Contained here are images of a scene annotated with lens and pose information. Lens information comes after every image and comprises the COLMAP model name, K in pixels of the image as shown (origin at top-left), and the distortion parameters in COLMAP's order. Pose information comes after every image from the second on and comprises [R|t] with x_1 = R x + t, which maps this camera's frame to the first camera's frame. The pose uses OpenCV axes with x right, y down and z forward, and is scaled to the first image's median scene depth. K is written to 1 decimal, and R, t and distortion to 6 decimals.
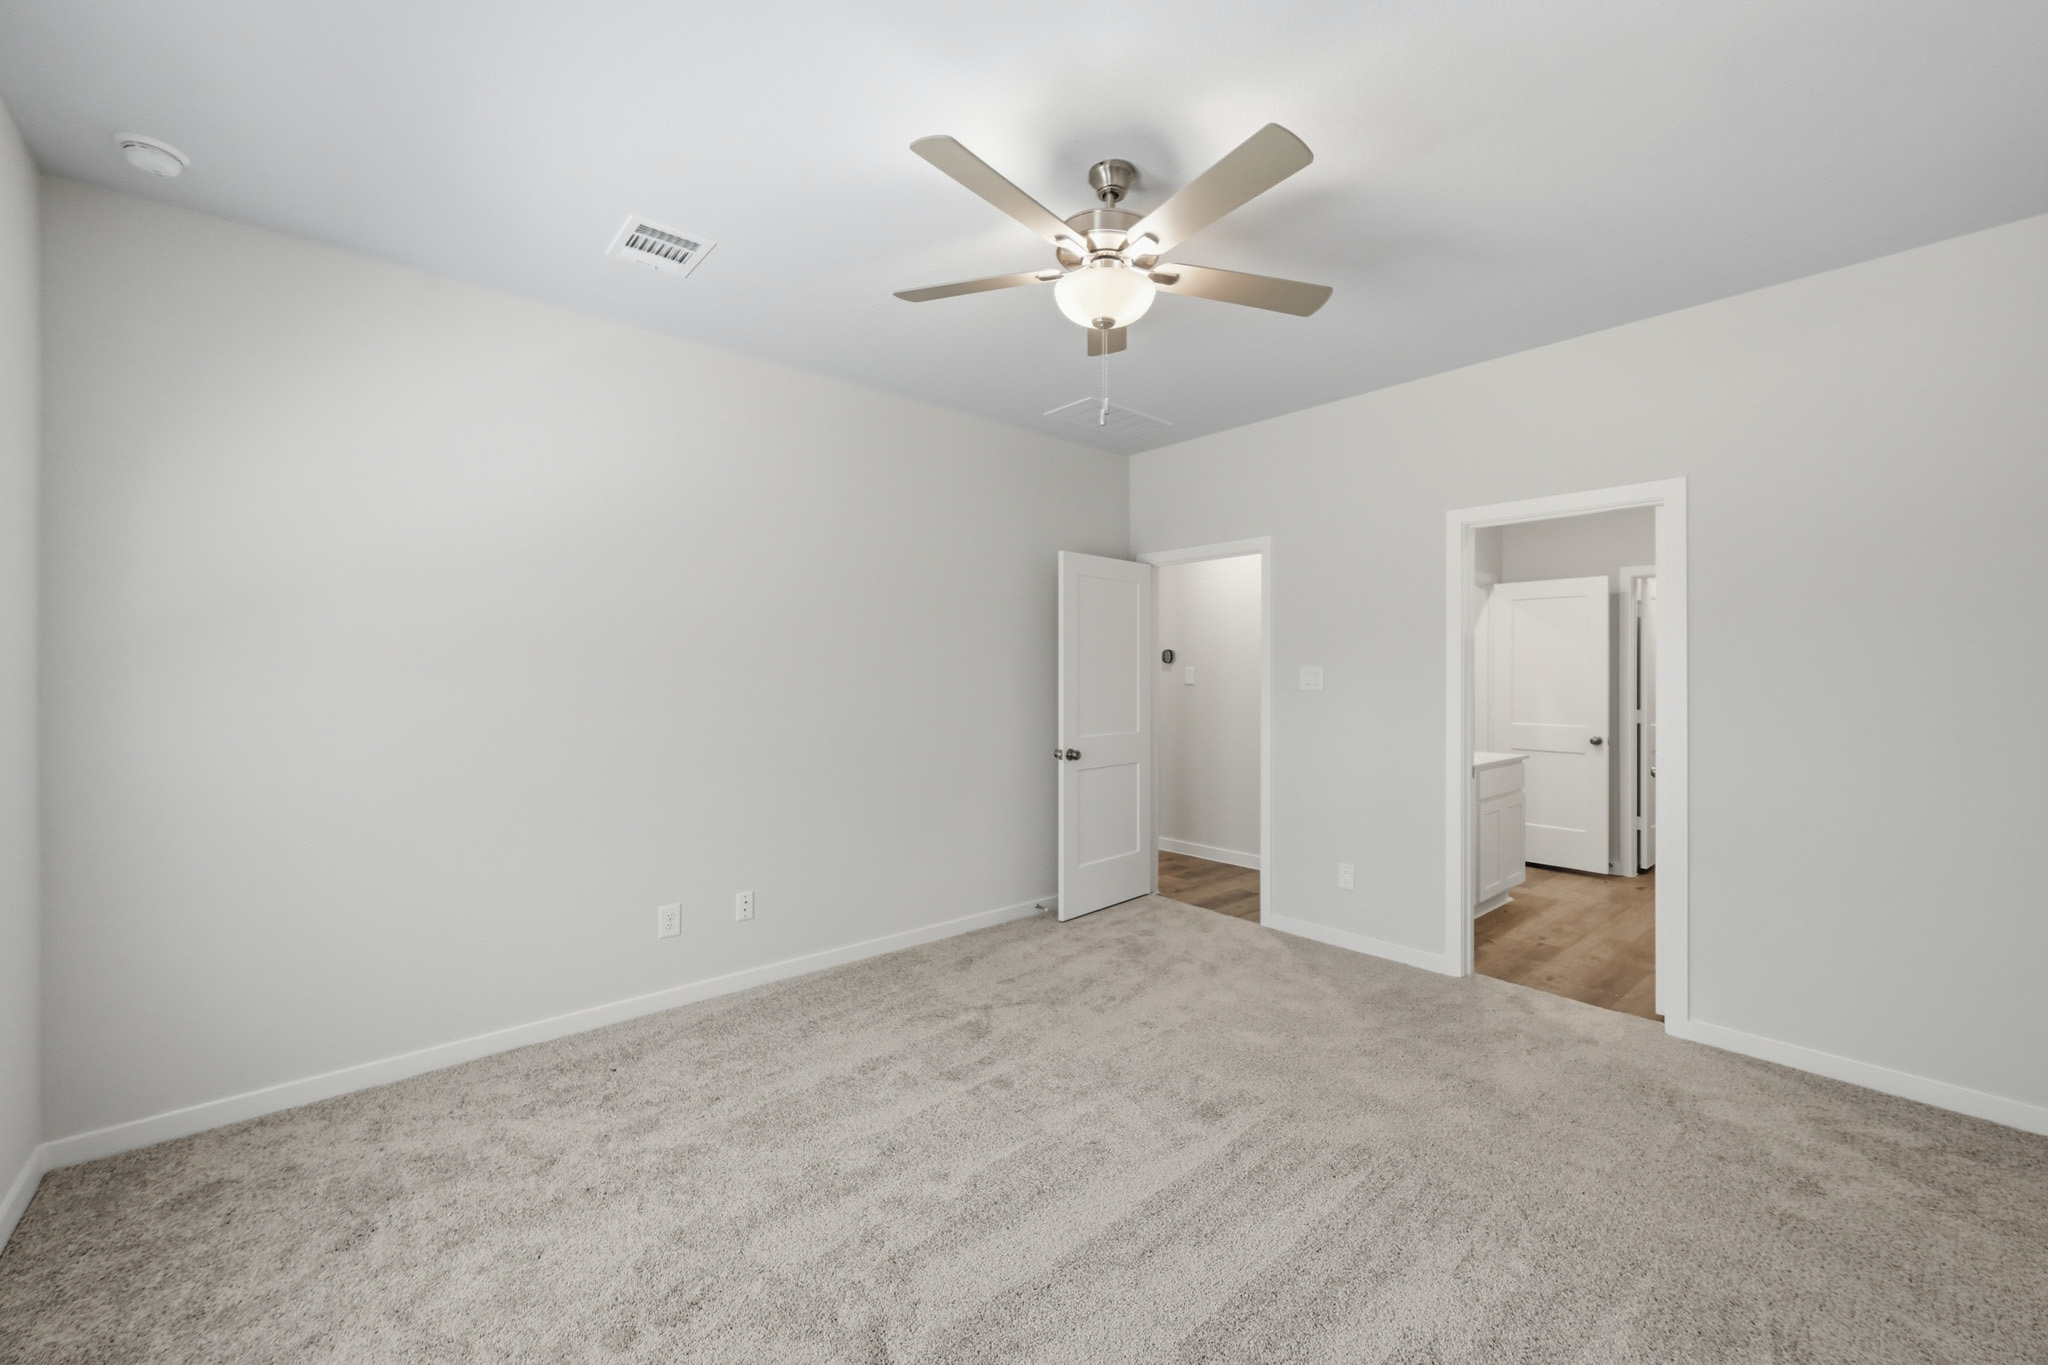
lens RADIAL K [[811.5, 0, 1005.0], [0, 811.5, 689.3], [0, 0, 1]] dist [-0.000782, 0.000334]
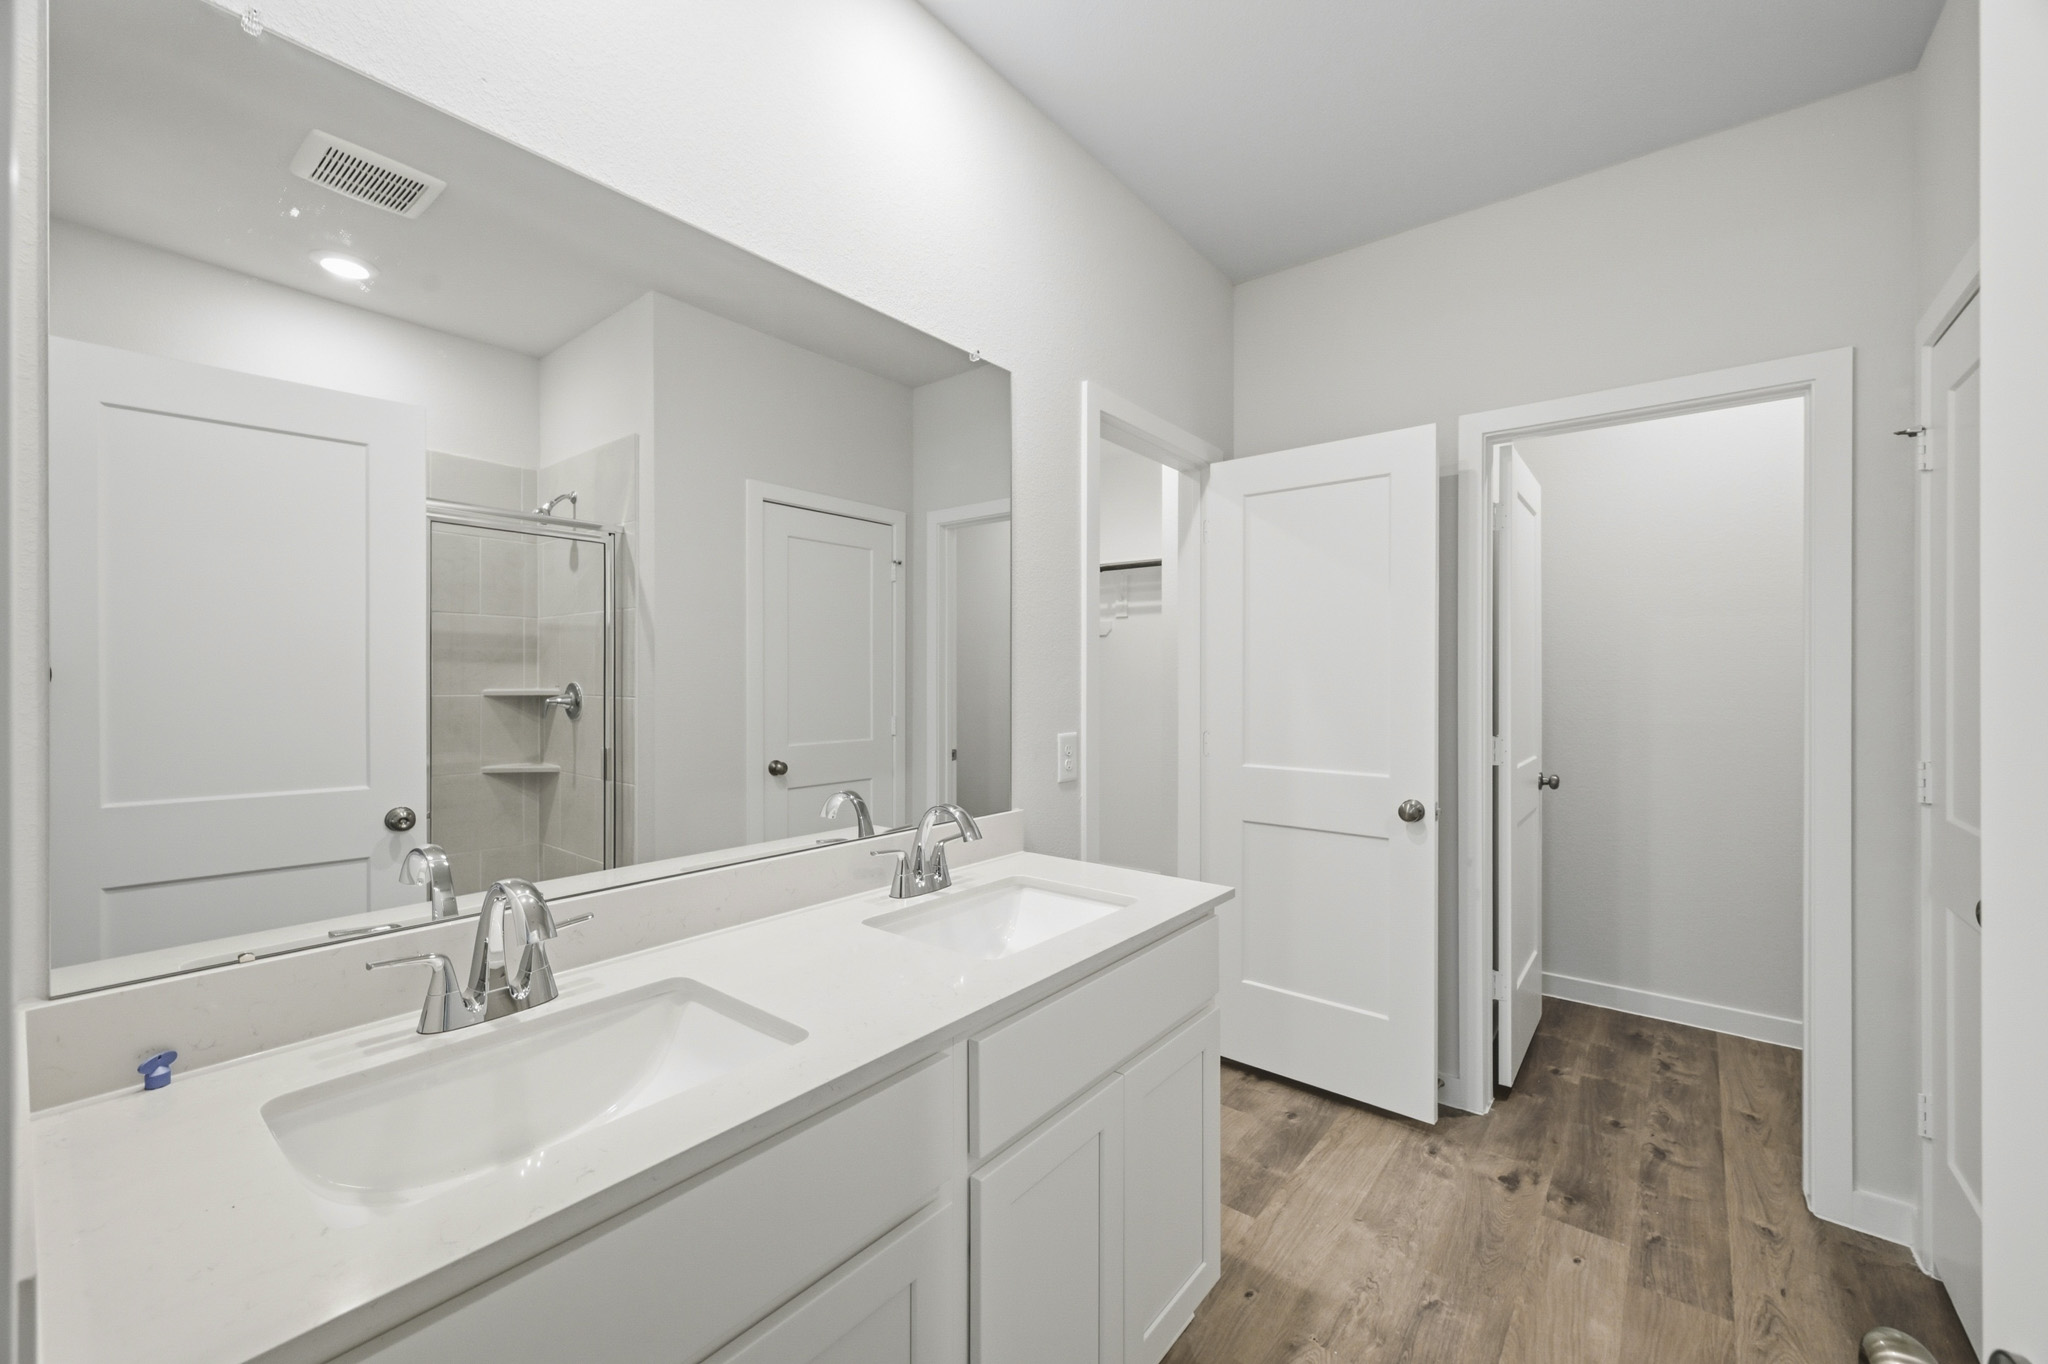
lens RADIAL K [[811.5, 0, 1018.1], [0, 811.5, 672.5], [0, 0, 1]] dist [-0.000782, 0.000334]
pose [[0.983356, 0.000488, 0.181688, 0.438624], [0.000352, 0.999989, -0.004593, -0.008516], [-0.181688, 0.004580, 0.983346, 0.605268]]
